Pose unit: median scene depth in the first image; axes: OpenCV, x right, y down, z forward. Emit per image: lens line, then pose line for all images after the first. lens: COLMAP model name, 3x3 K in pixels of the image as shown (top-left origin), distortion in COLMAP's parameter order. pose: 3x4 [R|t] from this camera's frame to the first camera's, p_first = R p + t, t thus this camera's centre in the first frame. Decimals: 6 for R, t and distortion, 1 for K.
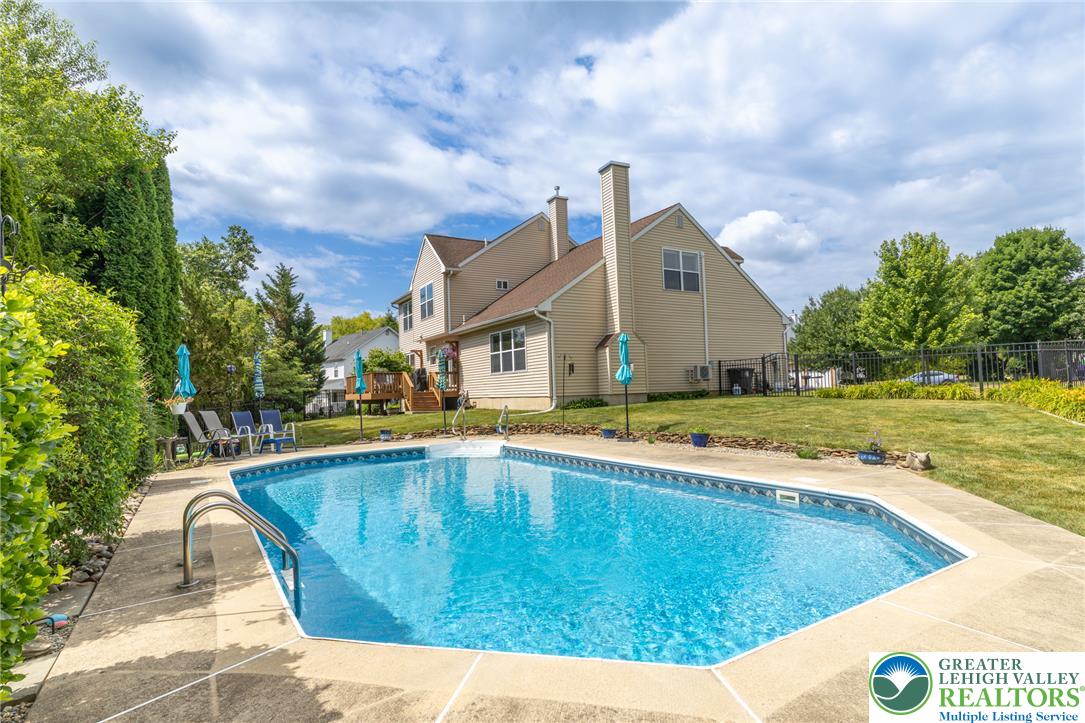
lens RADIAL K [[545.6, 0, 541.6], [0, 545.6, 370.2], [0, 0, 1]] dist [0.000606, 0.000249]
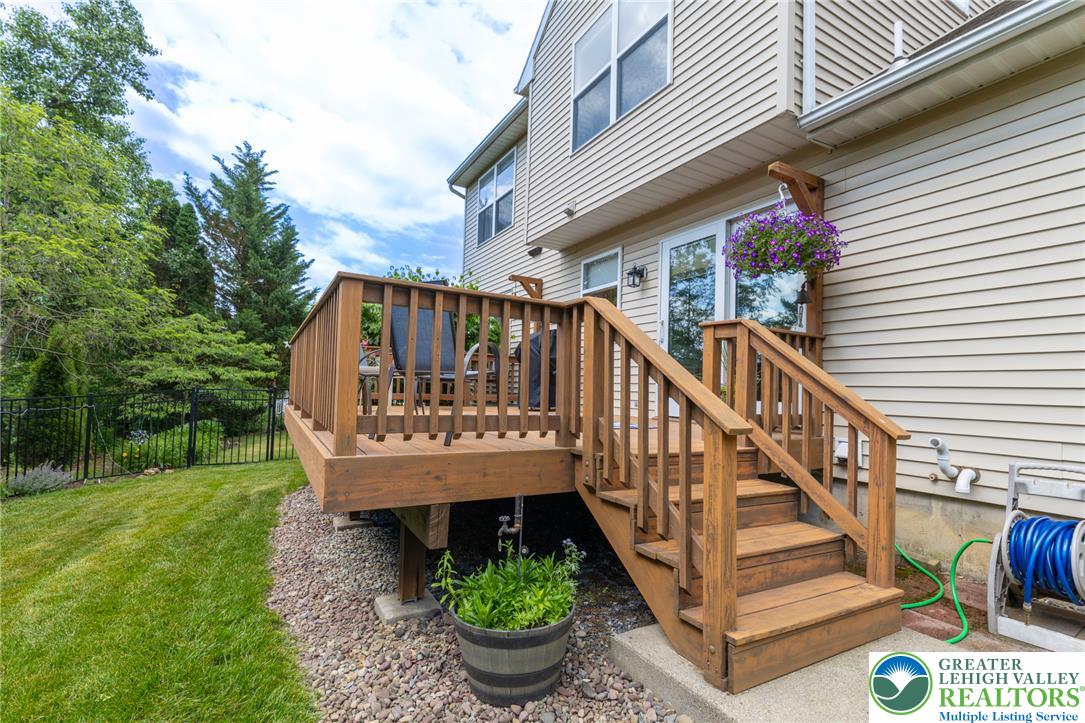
lens RADIAL K [[499.8, 0, 542.5], [0, 499.8, 361.5], [0, 0, 1]] dist [-0.002915, 0.000103]
pose [[0.997843, 0.056957, -0.032639, -0.219439], [-0.057264, 0.998323, -0.008532, 0.017072], [0.032098, 0.010383, 0.999431, 0.741424]]
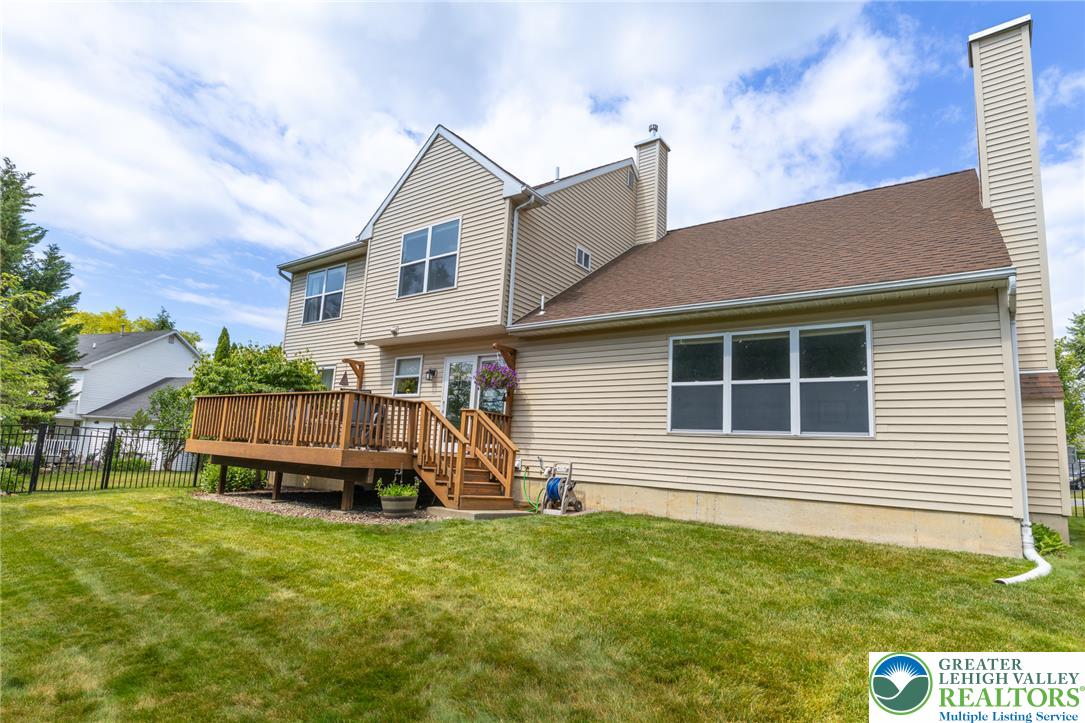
lens RADIAL K [[545.6, 0, 541.6], [0, 545.6, 370.2], [0, 0, 1]] dist [0.000606, 0.000249]
pose [[0.912888, 0.144534, 0.381766, -0.276526], [-0.101233, 0.986162, -0.131284, 0.020210], [-0.395459, 0.081200, 0.914887, 0.517829]]
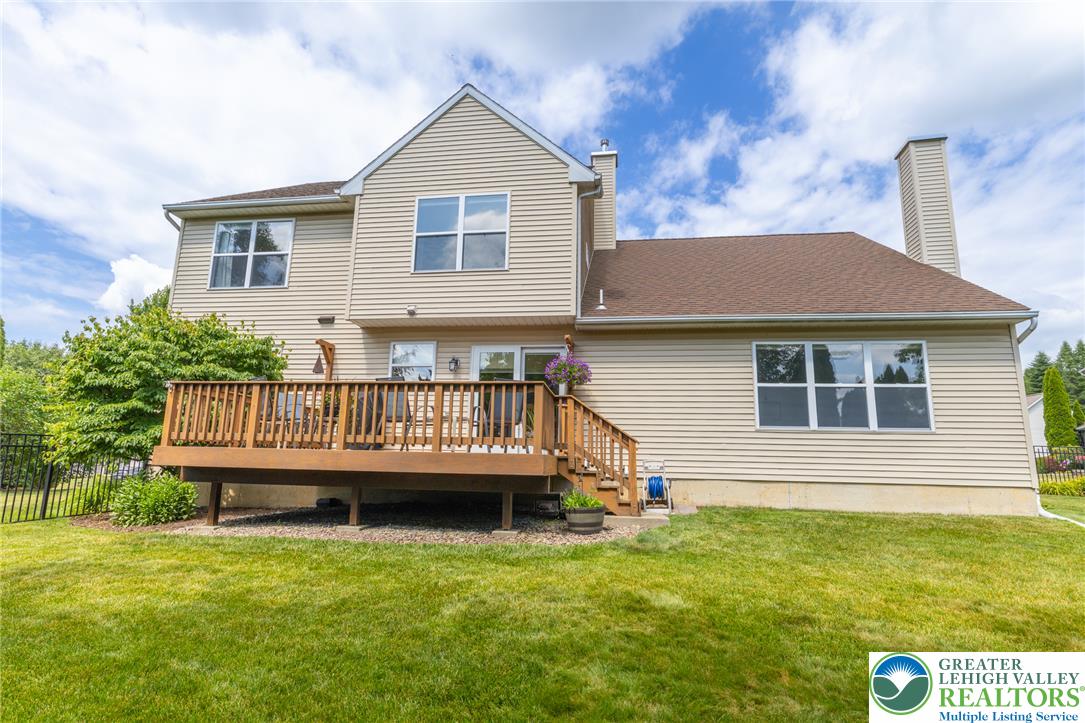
lens RADIAL K [[528.0, 0, 542.5], [0, 528.0, 361.5], [0, 0, 1]] dist [-0.005511, -0.000413]
pose [[0.636877, 0.185963, 0.748201, -0.434470], [-0.074807, 0.980800, -0.180098, 0.035831], [-0.767327, 0.058729, 0.638561, 0.677494]]
